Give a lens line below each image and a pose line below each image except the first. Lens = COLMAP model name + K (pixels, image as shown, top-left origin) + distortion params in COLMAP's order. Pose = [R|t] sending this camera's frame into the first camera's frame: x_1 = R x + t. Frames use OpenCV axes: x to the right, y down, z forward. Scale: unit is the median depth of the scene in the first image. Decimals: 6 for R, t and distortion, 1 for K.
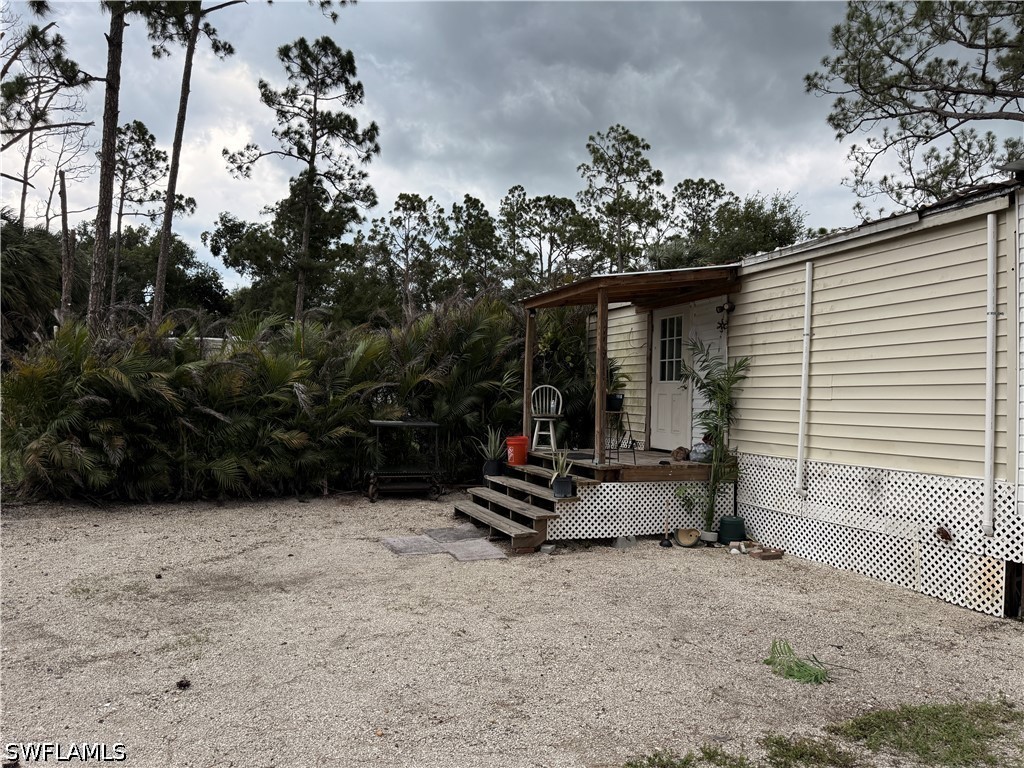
lens RADIAL K [[734.9, 0, 513.3], [0, 734.9, 366.8], [0, 0, 1]] dist [0.062281, 0.001938]
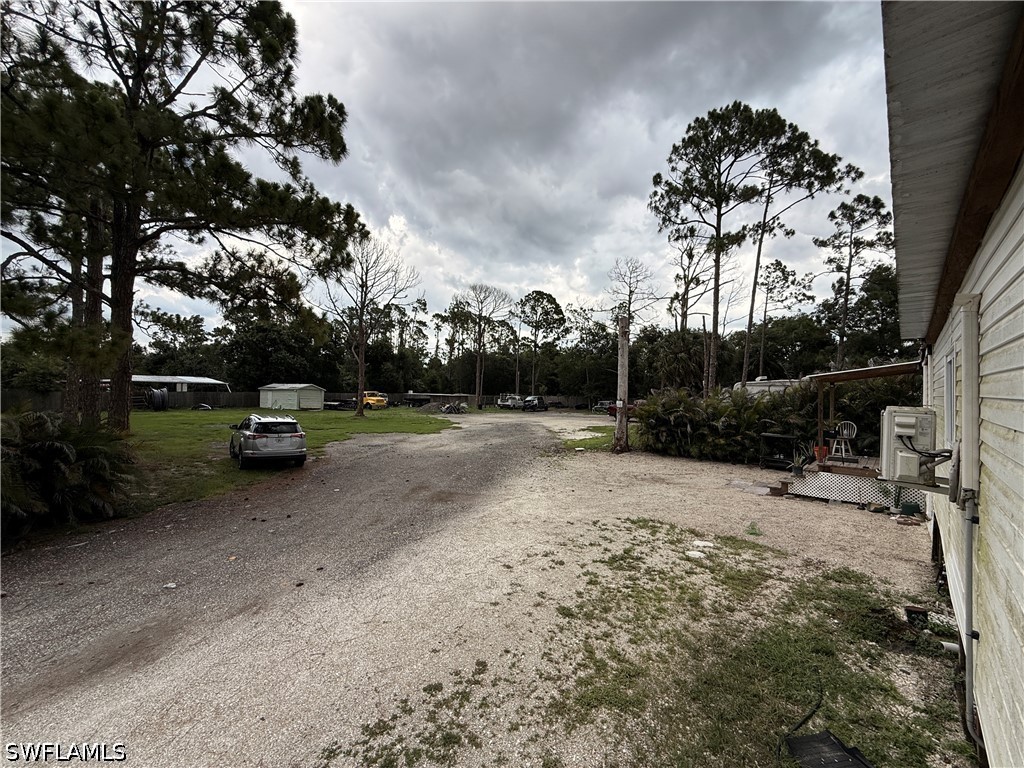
lens RADIAL K [[409.5, 0, 512.0], [0, 409.5, 384.0], [0, 0, 1]] dist [0.001921, 0.000261]
pose [[0.425805, -0.036640, -0.904073, 0.229780], [0.032019, 0.999164, -0.025413, -0.026772], [0.904248, -0.018126, 0.426622, -0.086455]]
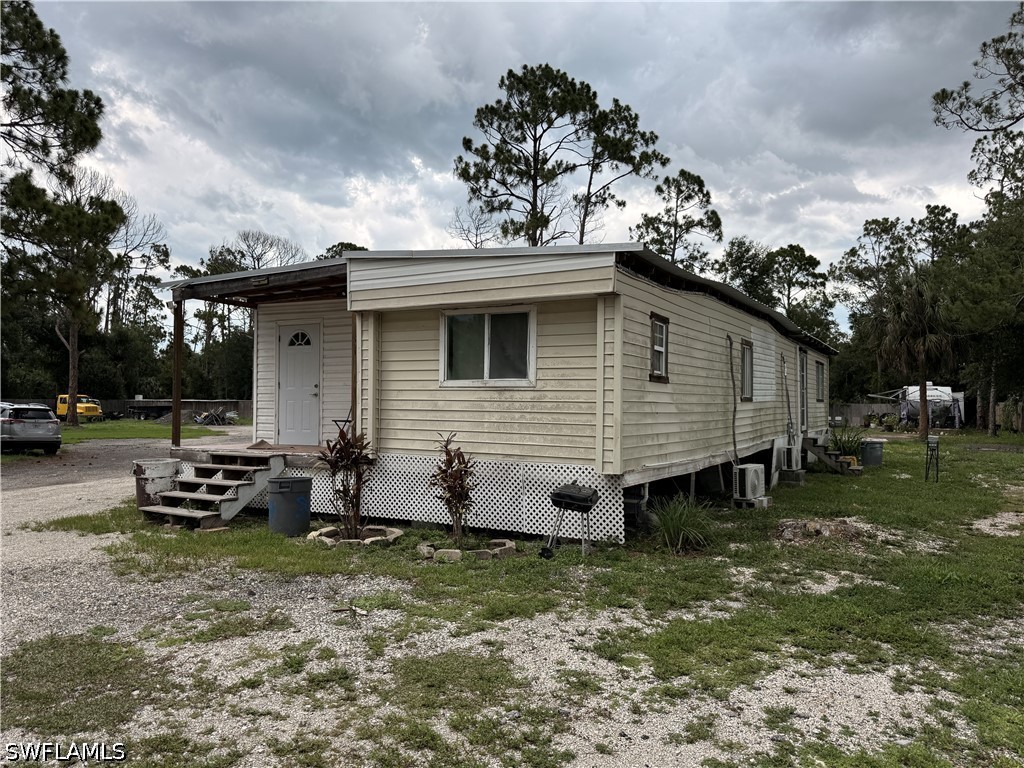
lens RADIAL K [[736.7, 0, 512.0], [0, 736.7, 384.0], [0, 0, 1]] dist [0.048594, -0.001868]
pose [[0.631069, -0.045635, -0.774383, 0.668928], [0.043582, 0.998777, -0.023343, 0.008501], [0.774501, -0.019018, 0.632287, -0.232996]]
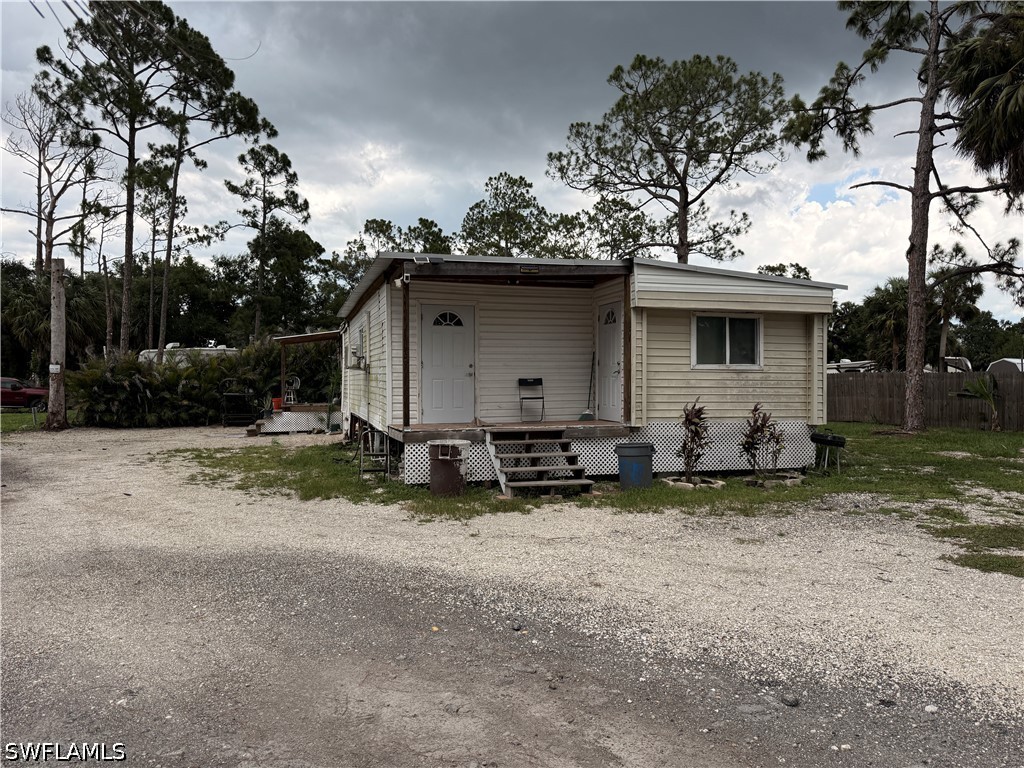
lens RADIAL K [[736.7, 0, 512.0], [0, 736.7, 384.0], [0, 0, 1]] dist [0.048594, -0.001868]
pose [[0.997094, -0.028769, -0.070539, 0.331399], [0.031870, 0.998556, 0.043243, -0.012171], [0.069193, -0.045365, 0.996571, -0.484609]]
